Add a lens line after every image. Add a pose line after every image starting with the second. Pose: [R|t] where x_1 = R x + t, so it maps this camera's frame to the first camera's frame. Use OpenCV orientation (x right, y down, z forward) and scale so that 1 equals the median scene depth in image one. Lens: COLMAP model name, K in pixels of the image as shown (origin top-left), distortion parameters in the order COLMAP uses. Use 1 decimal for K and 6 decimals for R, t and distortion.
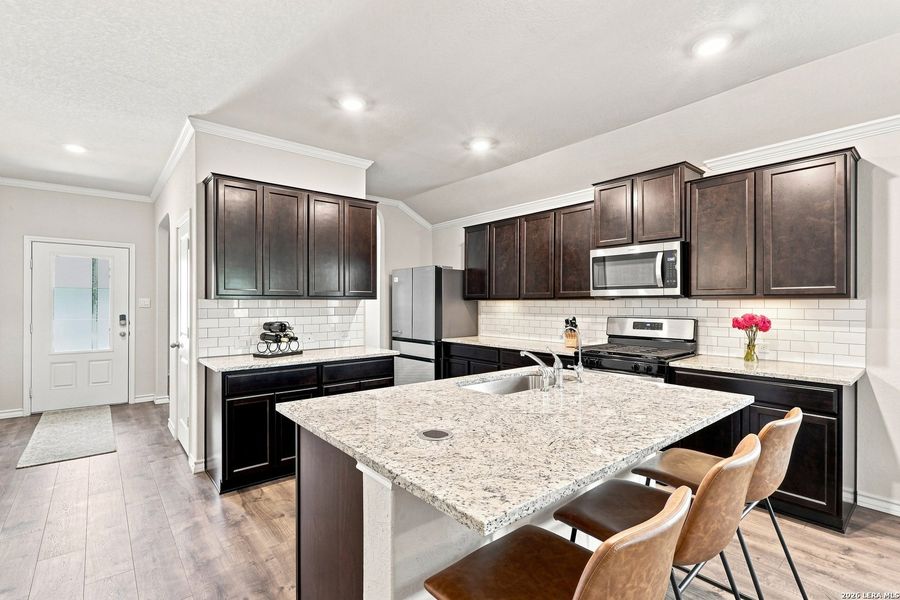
lens RADIAL K [[418.2, 0, 453.0], [0, 418.2, 297.1], [0, 0, 1]] dist [0.004617, 0.000692]
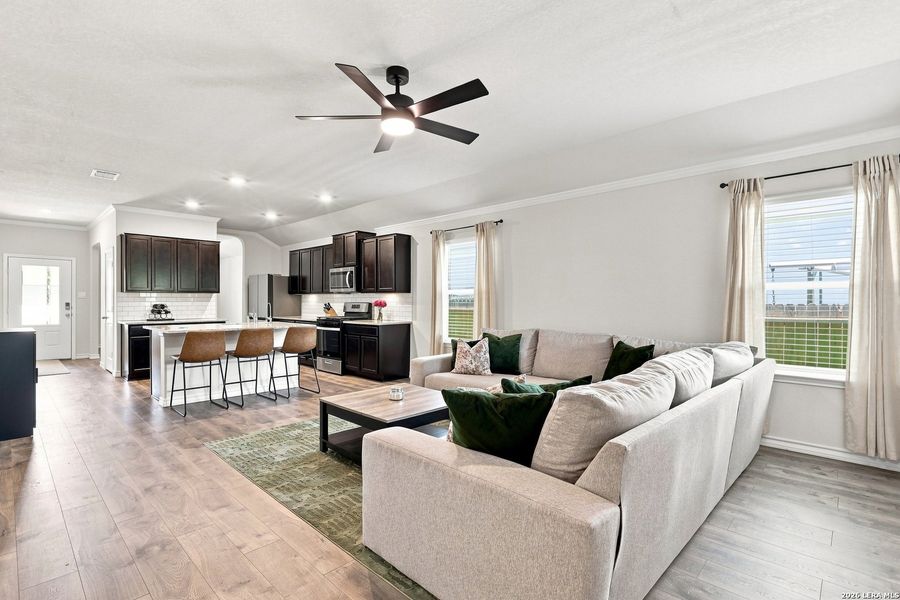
lens RADIAL K [[418.2, 0, 447.5], [0, 418.2, 297.3], [0, 0, 1]] dist [0.004617, 0.000692]
pose [[0.994084, 0.003160, 0.108564, 0.714439], [-0.003958, 0.999967, 0.007139, 0.007833], [-0.108538, -0.007526, 0.994064, -1.120399]]
